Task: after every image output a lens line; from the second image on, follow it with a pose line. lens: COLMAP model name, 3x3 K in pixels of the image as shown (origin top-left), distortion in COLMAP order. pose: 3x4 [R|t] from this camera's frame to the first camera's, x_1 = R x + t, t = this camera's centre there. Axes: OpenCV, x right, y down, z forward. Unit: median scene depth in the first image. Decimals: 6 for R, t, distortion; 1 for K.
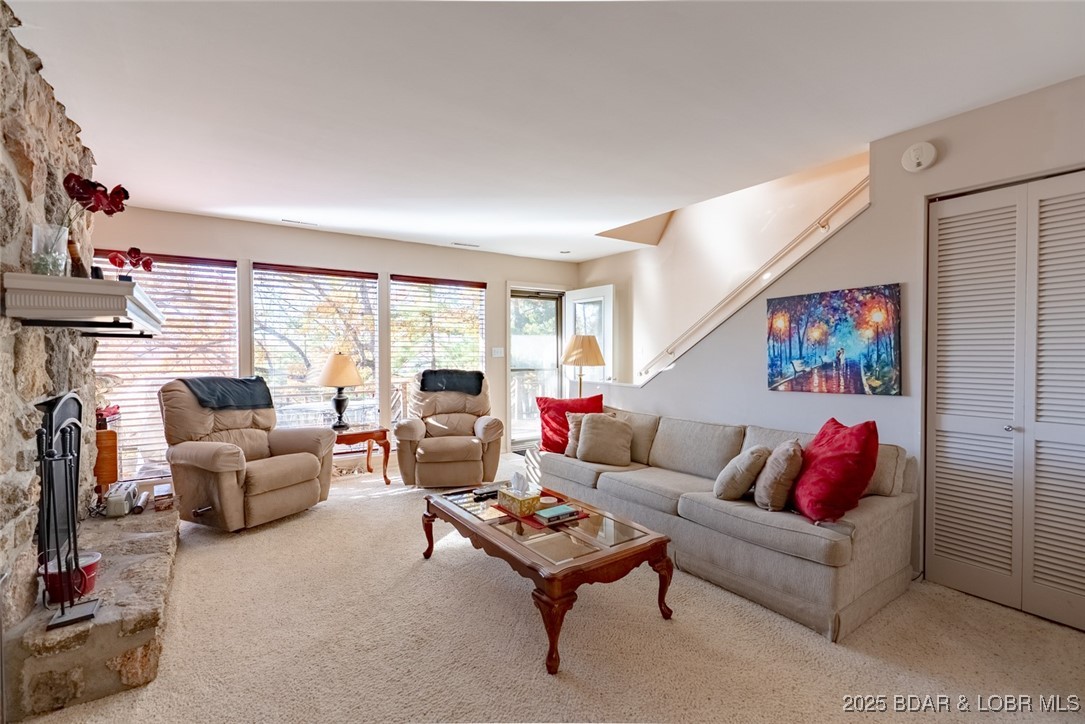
lens RADIAL K [[490.2, 0, 537.9], [0, 490.2, 358.2], [0, 0, 1]] dist [-0.012486, 0.004278]
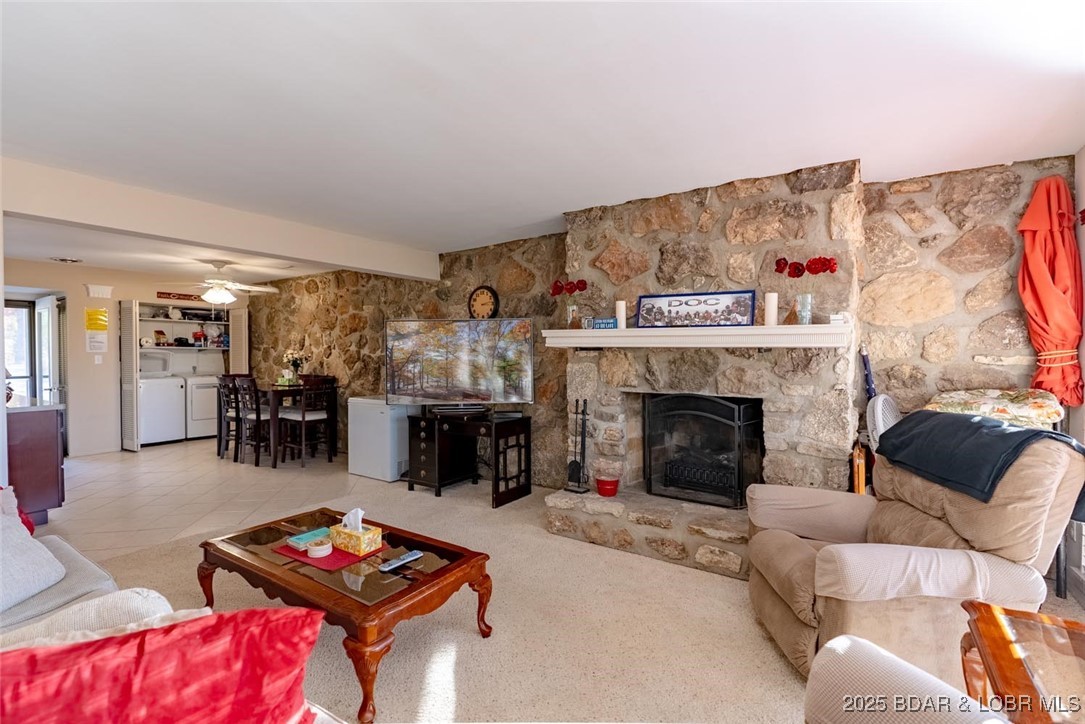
lens RADIAL K [[490.2, 0, 539.7], [0, 490.2, 361.3], [0, 0, 1]] dist [-0.012486, 0.004278]
pose [[-0.928264, 0.010456, -0.371776, -0.018925], [-0.001732, 0.999472, 0.032433, -0.049304], [0.371919, 0.030750, -0.927756, 1.590007]]
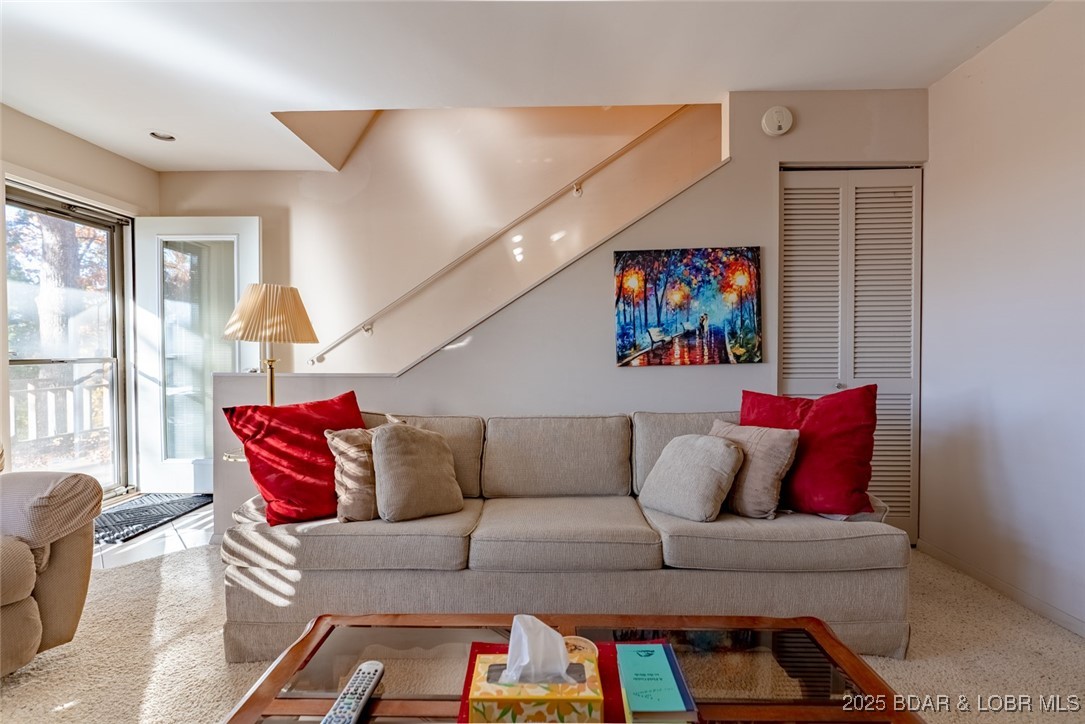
lens RADIAL K [[490.2, 0, 537.7], [0, 490.2, 359.9], [0, 0, 1]] dist [-0.012486, 0.004278]
pose [[0.583661, -0.014136, 0.811875, -0.253817], [0.012249, 0.999888, 0.008603, 0.047165], [-0.811905, 0.004923, 0.583768, 0.655640]]
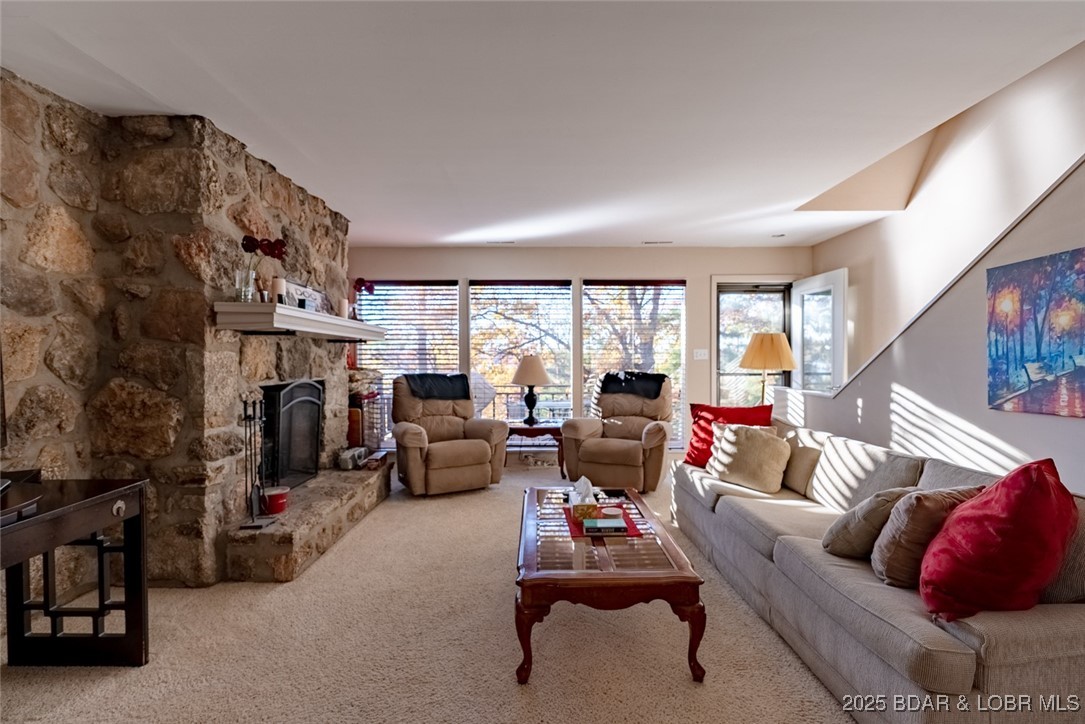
lens RADIAL K [[490.2, 0, 538.8], [0, 490.2, 358.5], [0, 0, 1]] dist [-0.012486, 0.004278]
pose [[0.824244, 0.002892, -0.566227, 0.351644], [-0.007834, 0.999949, -0.006297, 0.006964], [0.566180, 0.009626, 0.824225, 0.128997]]
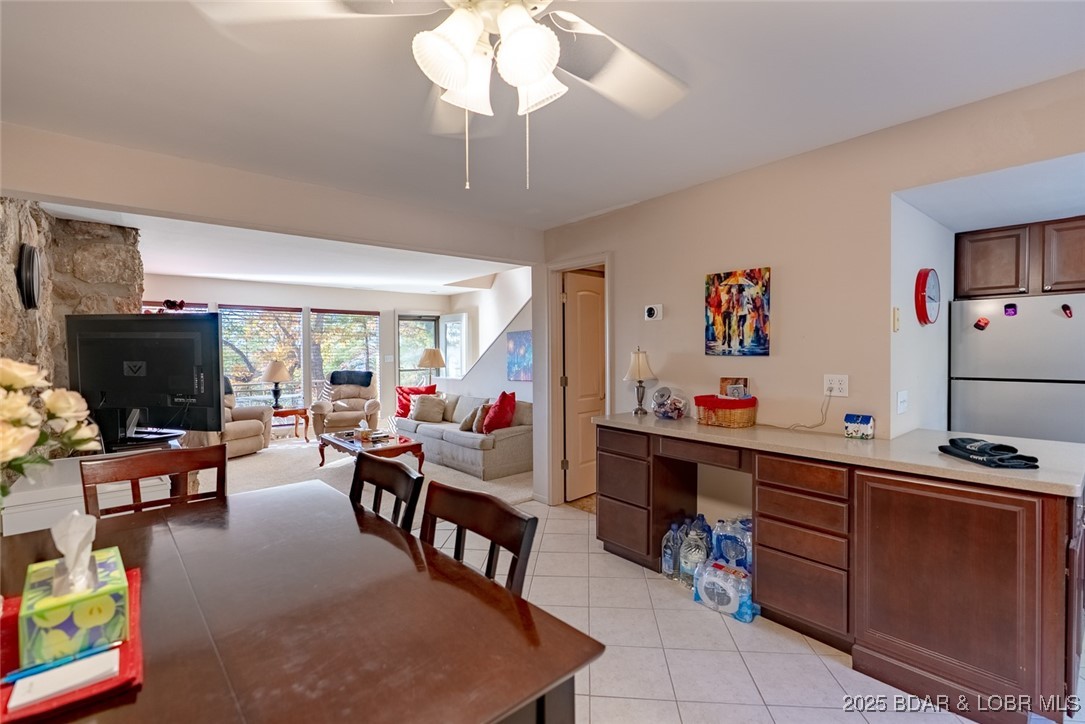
lens RADIAL K [[490.2, 0, 538.9], [0, 490.2, 357.8], [0, 0, 1]] dist [-0.012486, 0.004278]
pose [[0.994978, -0.005974, 0.099920, 0.411098], [0.005808, 0.999981, 0.001956, -0.027044], [-0.099929, -0.001366, 0.994994, -0.954721]]
